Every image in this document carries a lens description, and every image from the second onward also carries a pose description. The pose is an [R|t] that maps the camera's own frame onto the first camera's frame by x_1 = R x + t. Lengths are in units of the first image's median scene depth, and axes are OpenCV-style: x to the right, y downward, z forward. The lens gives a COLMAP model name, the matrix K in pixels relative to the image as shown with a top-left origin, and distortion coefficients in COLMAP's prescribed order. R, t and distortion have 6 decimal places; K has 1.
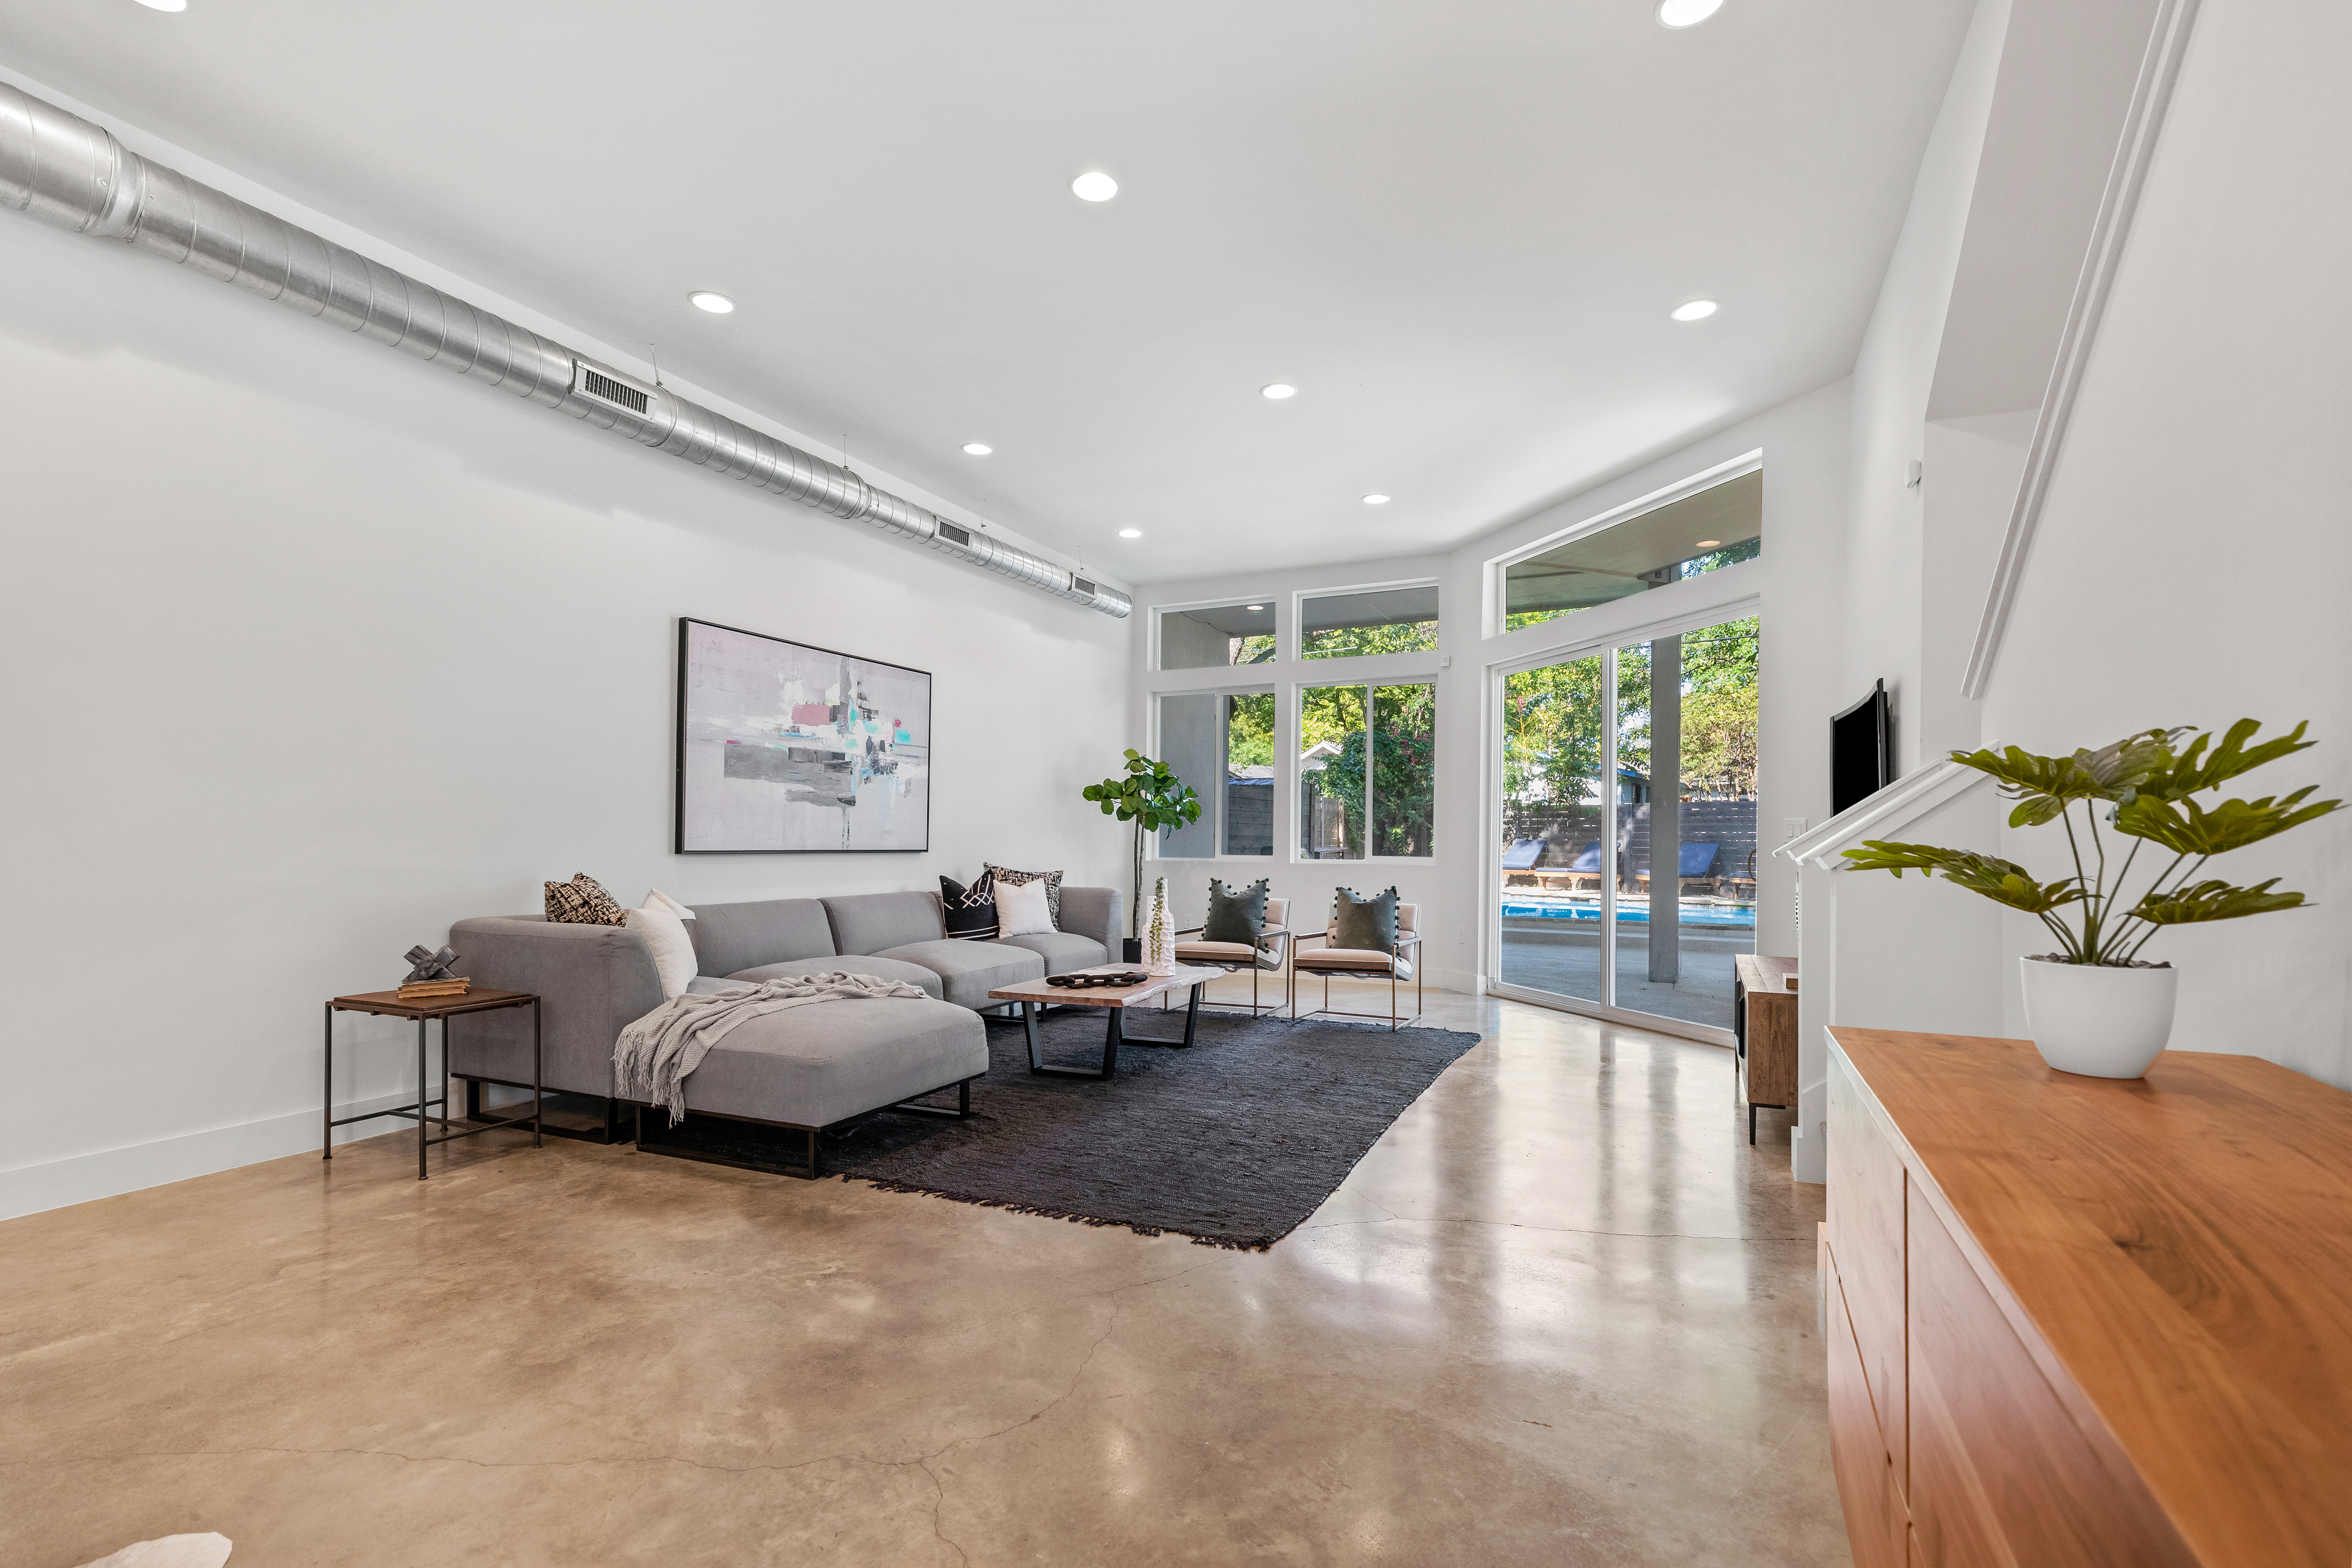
lens RADIAL K [[1077.1, 0, 1187.0], [0, 1077.1, 849.1], [0, 0, 1]] dist [-0.001057, -0.001331]
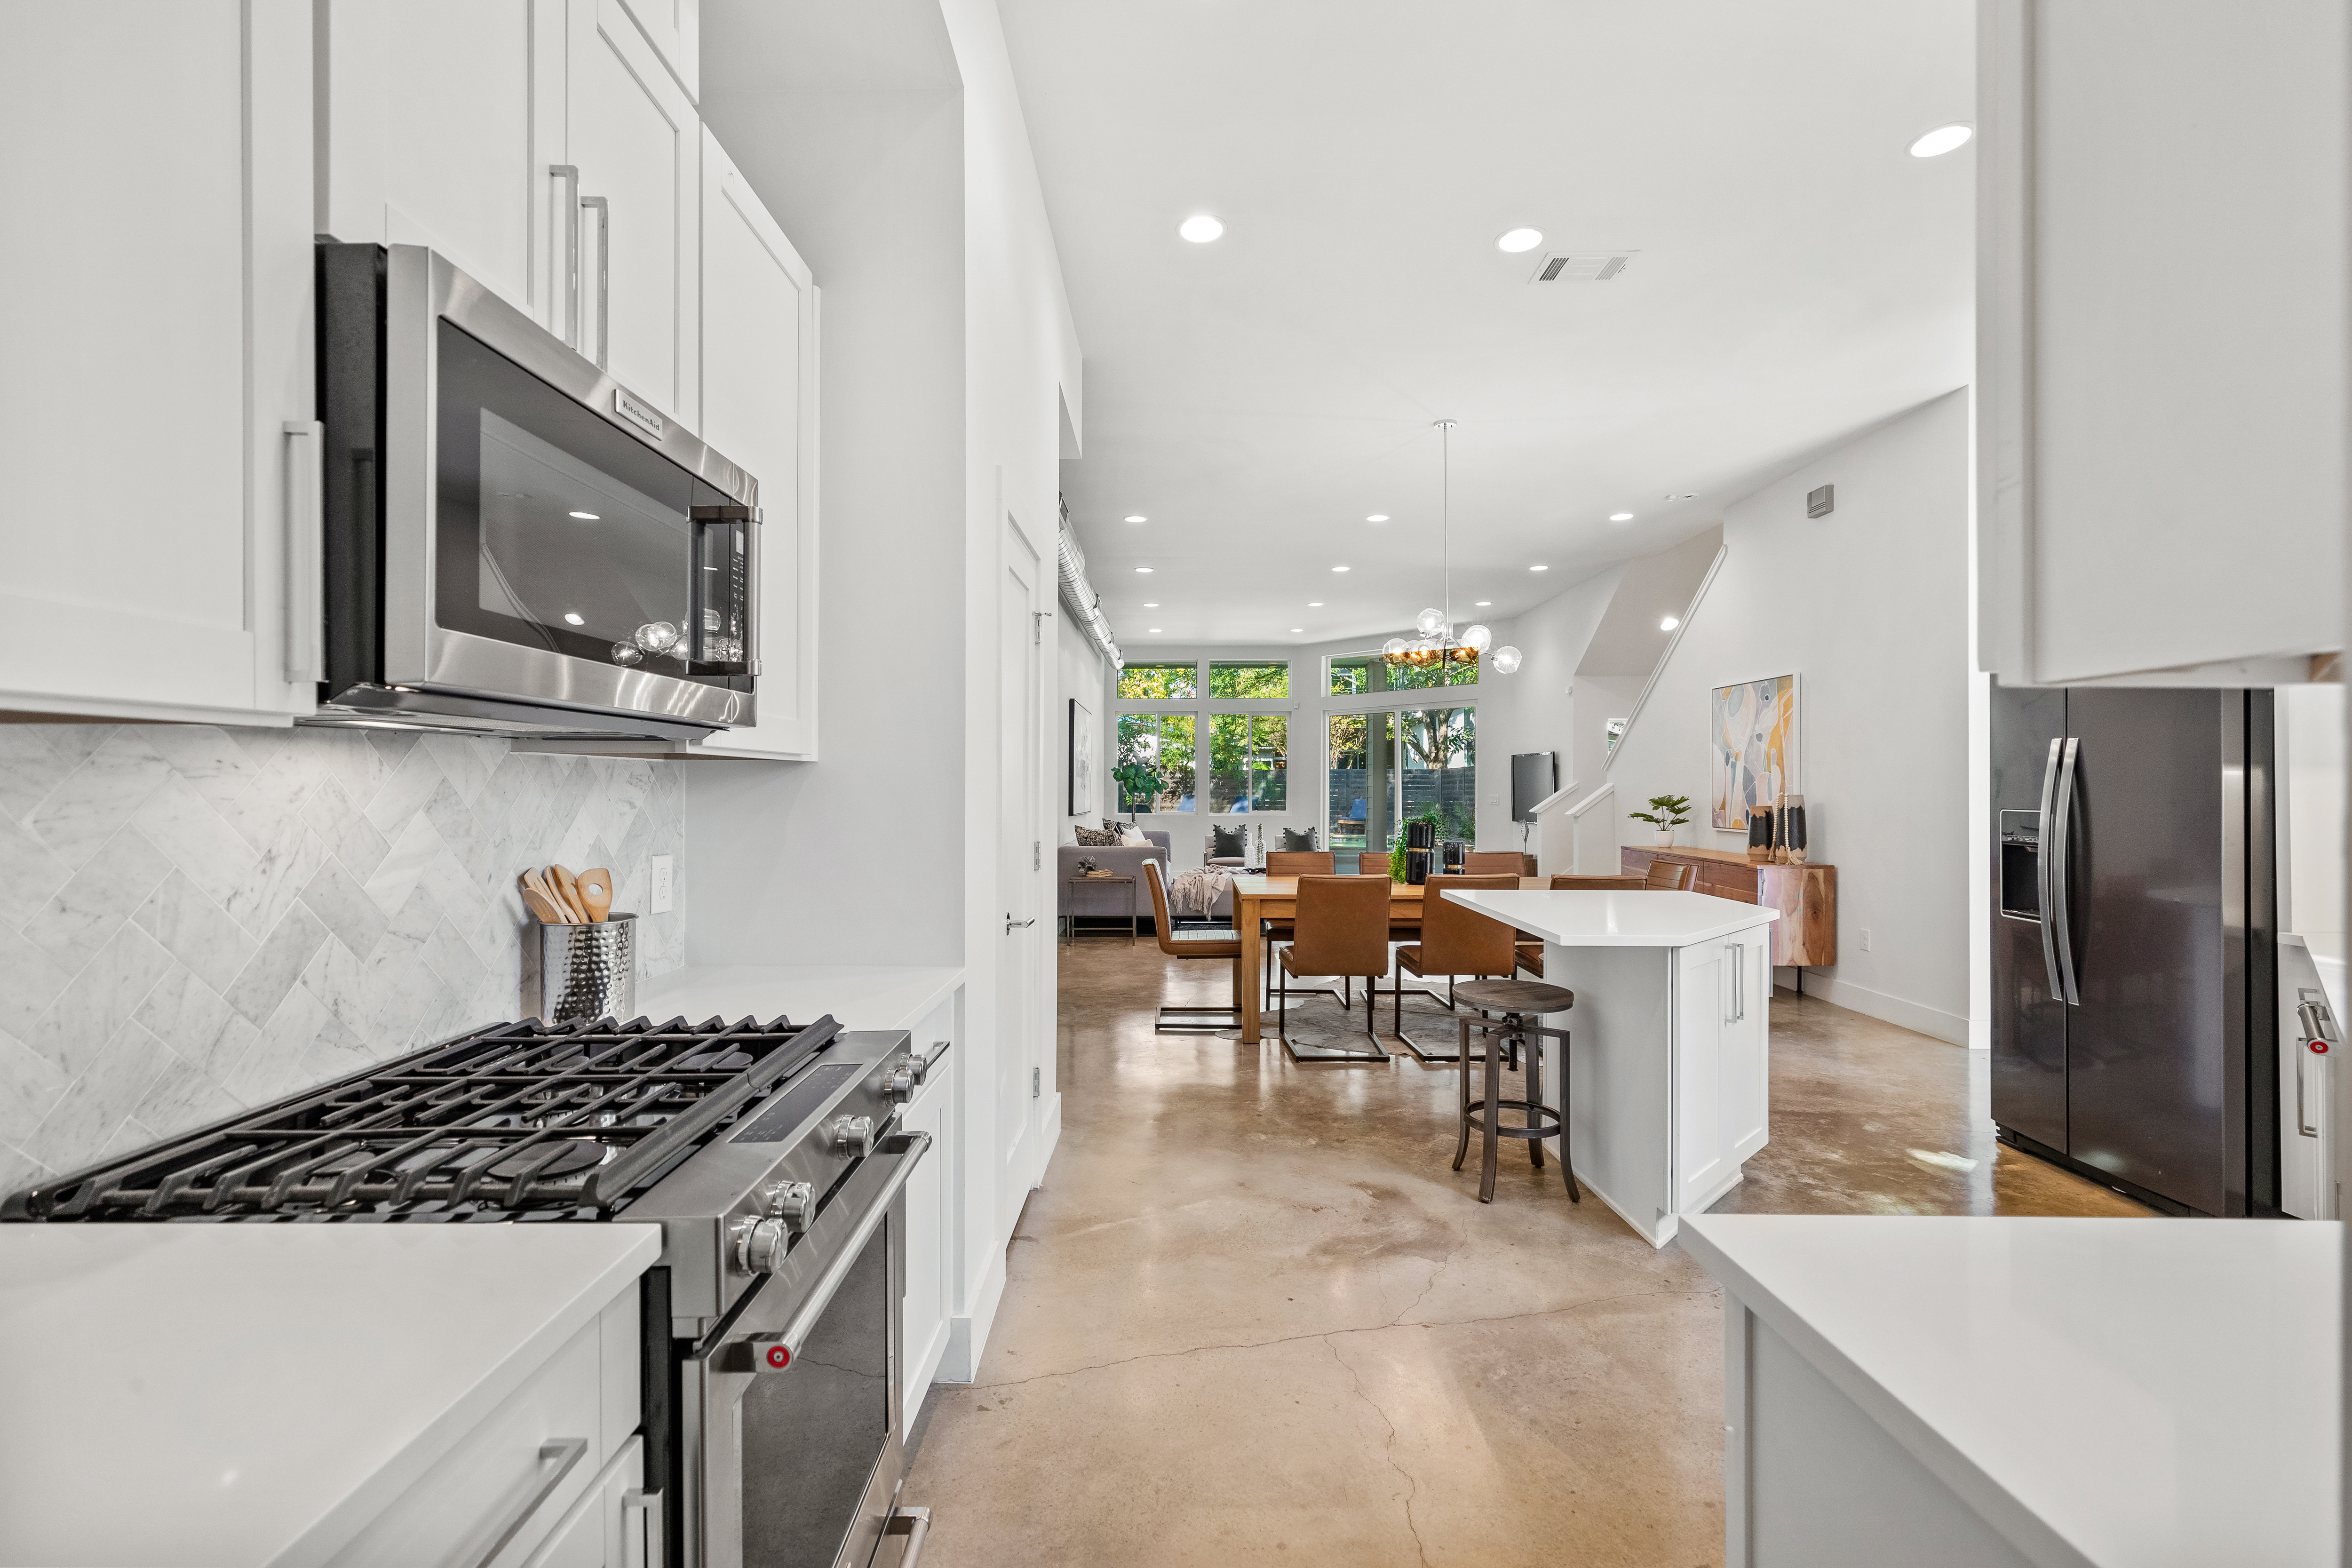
lens RADIAL K [[1077.1, 0, 1175.7], [0, 1077.1, 789.4], [0, 0, 1]] dist [-0.001057, -0.001331]
pose [[0.901720, -0.002021, 0.432315, -4.272133], [0.005102, 0.999969, -0.005967, -0.111219], [-0.432290, 0.007586, 0.901703, -3.324463]]
